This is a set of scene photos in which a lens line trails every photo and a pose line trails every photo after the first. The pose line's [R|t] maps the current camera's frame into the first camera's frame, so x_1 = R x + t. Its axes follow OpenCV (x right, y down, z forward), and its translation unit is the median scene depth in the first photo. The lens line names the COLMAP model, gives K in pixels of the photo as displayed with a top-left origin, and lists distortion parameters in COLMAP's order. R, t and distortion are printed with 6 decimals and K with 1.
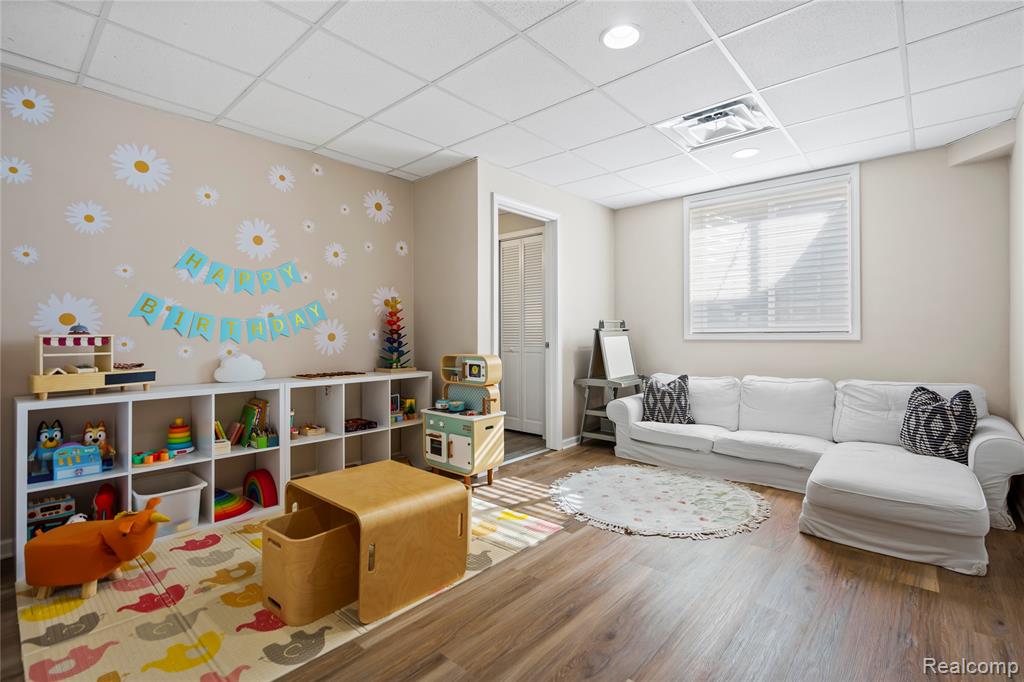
lens RADIAL K [[469.1, 0, 516.3], [0, 469.1, 334.1], [0, 0, 1]] dist [-0.003468, -0.000385]
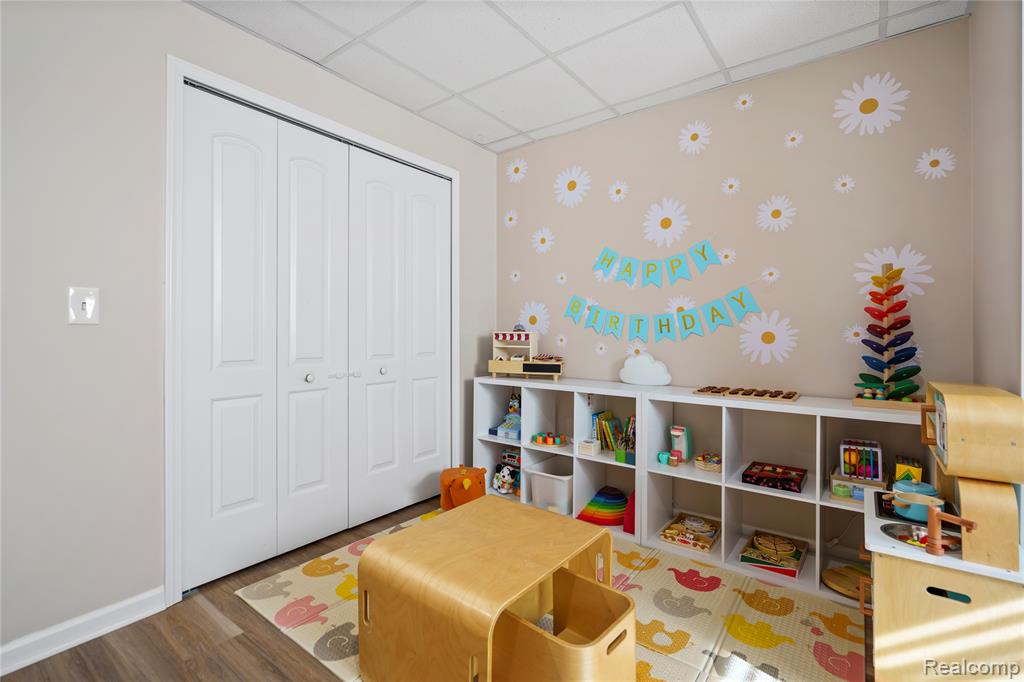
lens RADIAL K [[469.1, 0, 514.2], [0, 469.1, 331.7], [0, 0, 1]] dist [-0.003468, -0.000385]
pose [[0.071256, 0.005146, -0.997445, 0.309892], [-0.005238, 0.999975, 0.004784, -0.004299], [0.997444, 0.004883, 0.071281, 0.714620]]
